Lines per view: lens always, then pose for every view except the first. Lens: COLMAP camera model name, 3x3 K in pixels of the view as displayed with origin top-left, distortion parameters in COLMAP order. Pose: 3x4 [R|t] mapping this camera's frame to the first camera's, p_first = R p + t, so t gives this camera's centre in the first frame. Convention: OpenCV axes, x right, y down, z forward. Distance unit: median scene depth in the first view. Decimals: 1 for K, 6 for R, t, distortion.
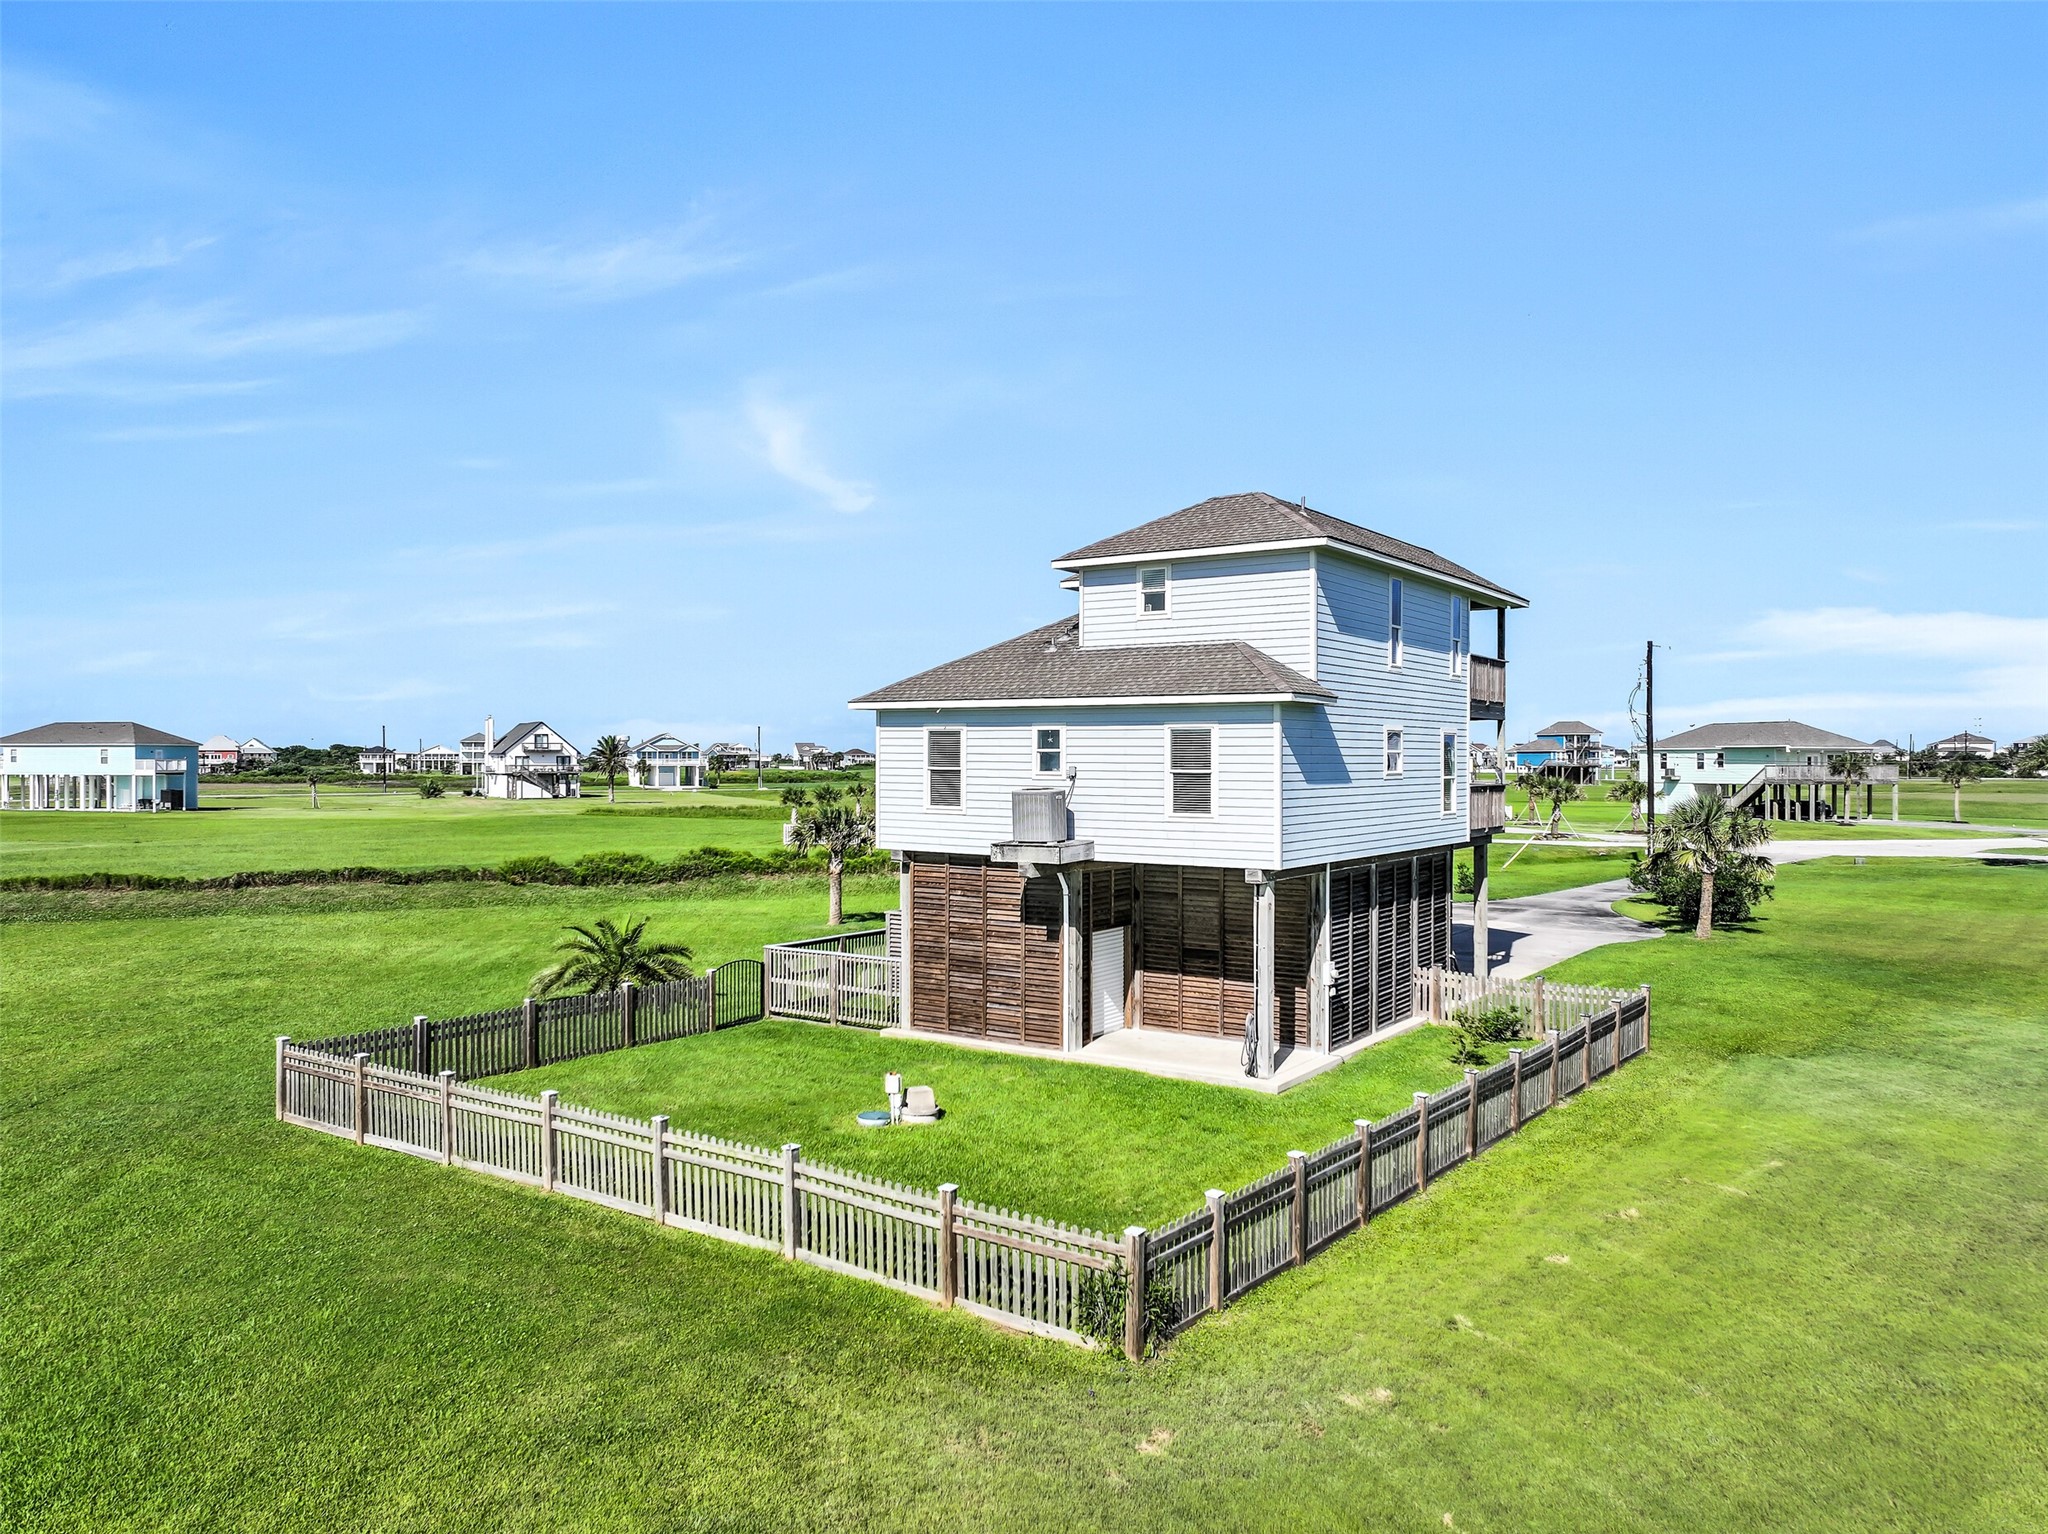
lens RADIAL K [[1443.6, 0, 1023.5], [0, 1443.6, 762.5], [0, 0, 1]] dist [0.007172, 0.005750]
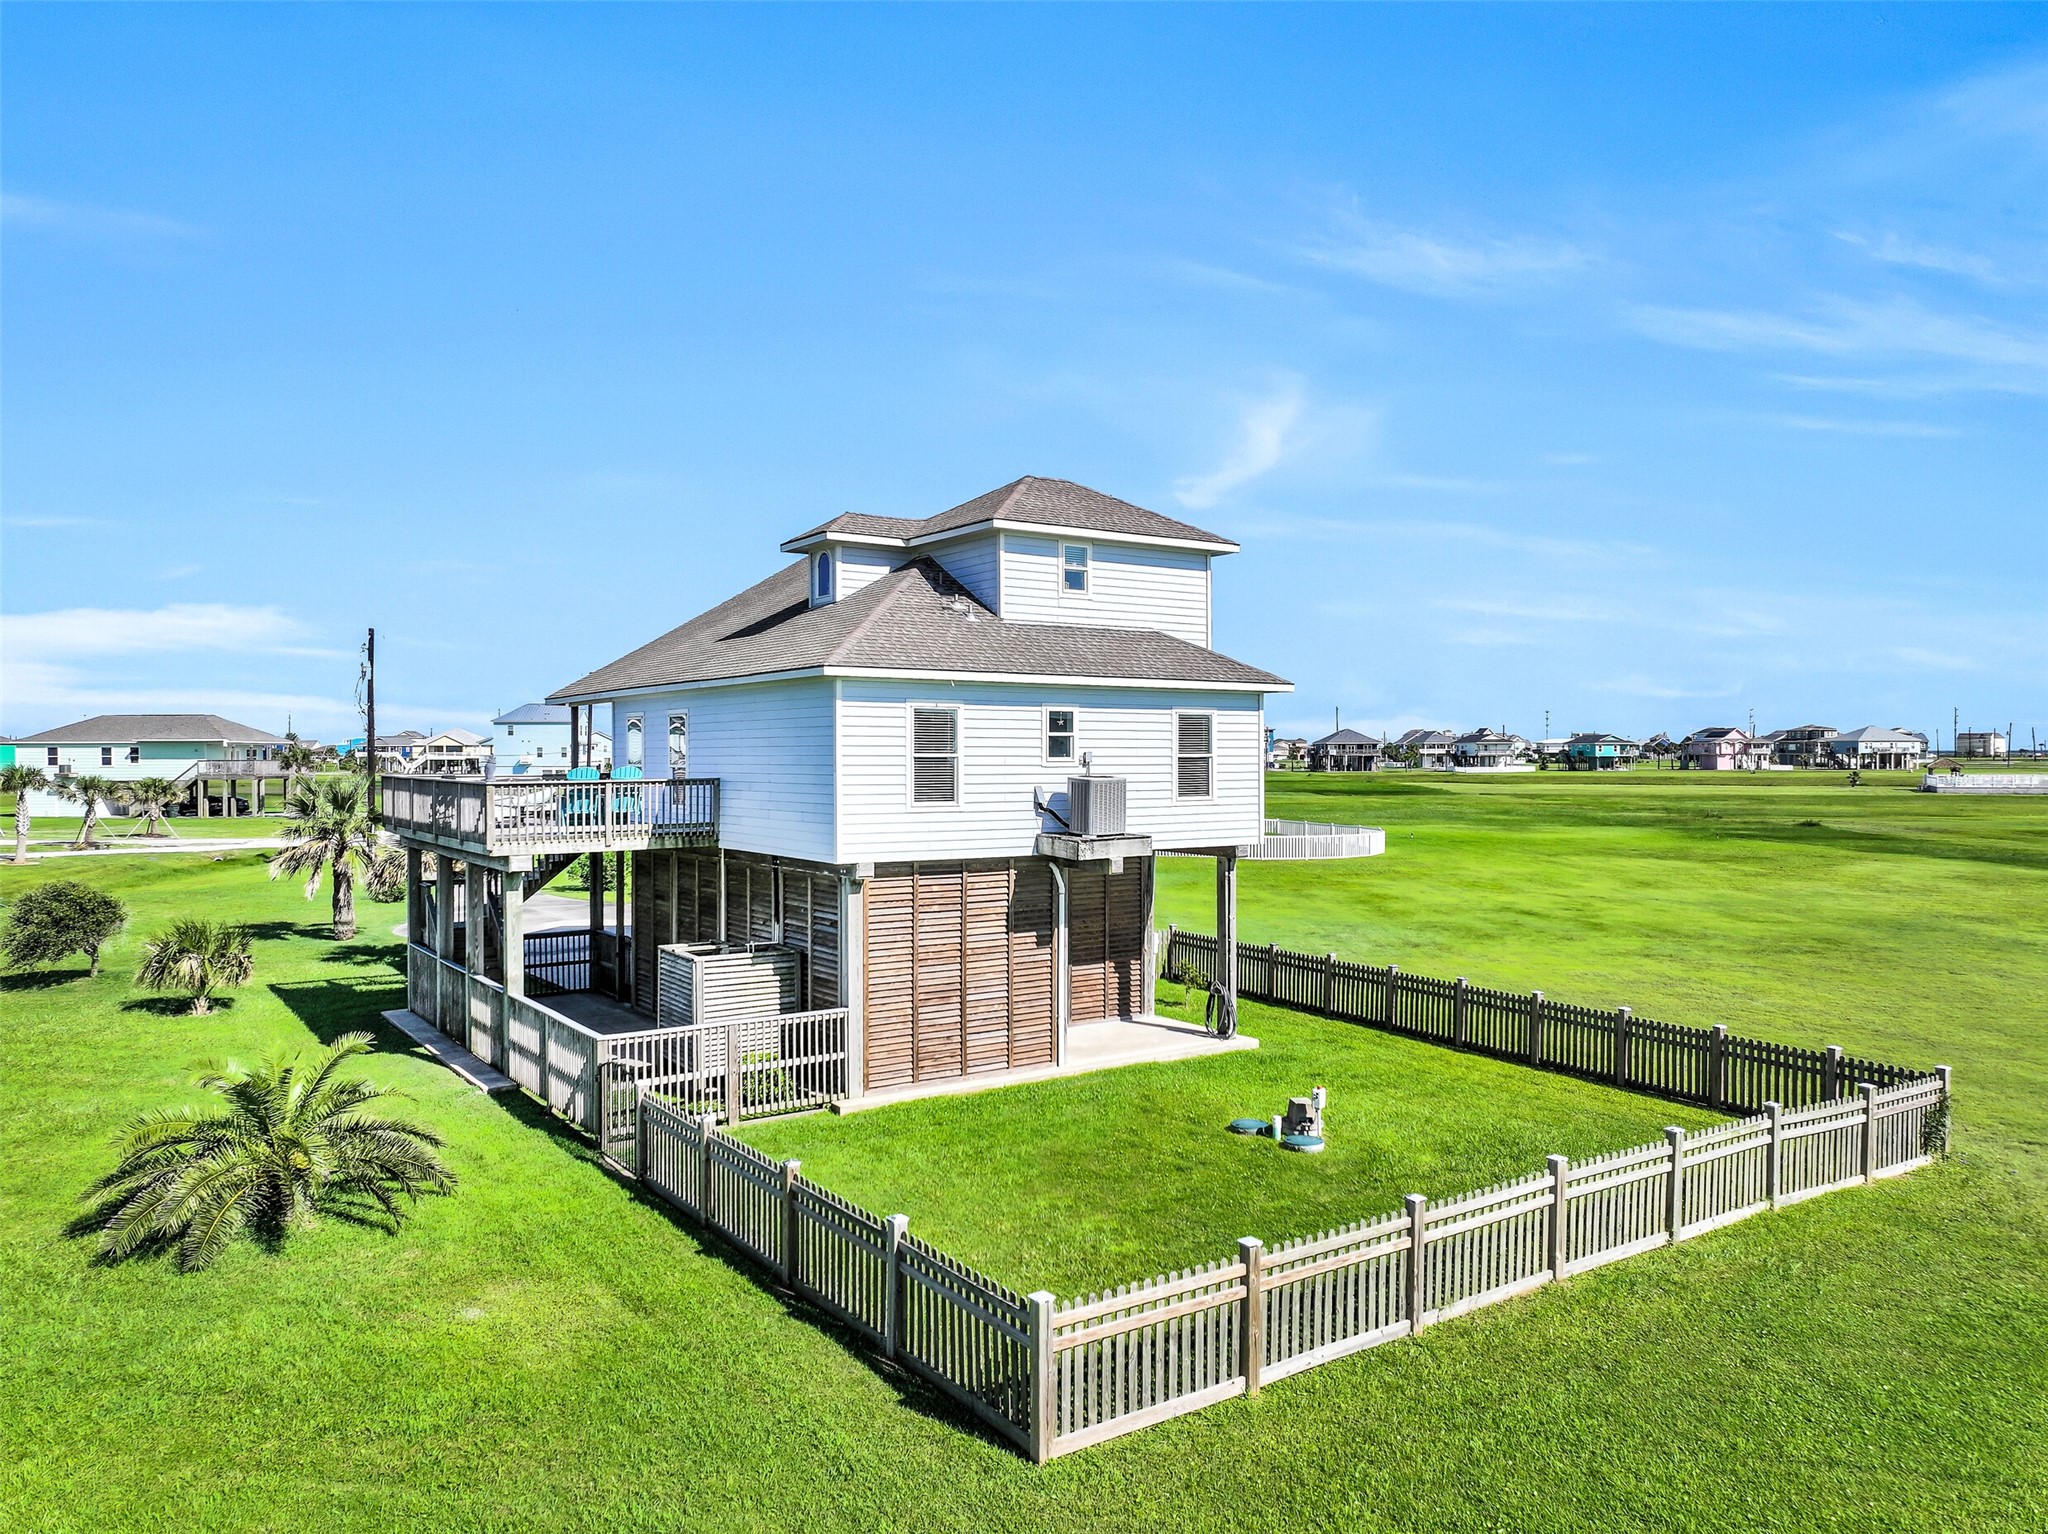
lens RADIAL K [[1443.6, 0, 1025.0], [0, 1443.6, 770.3], [0, 0, 1]] dist [0.007172, 0.005750]
pose [[0.346959, -0.014071, 0.937775, -0.818557], [0.006949, 0.999899, 0.012433, 0.002755], [-0.937855, 0.002203, 0.347022, 0.697035]]
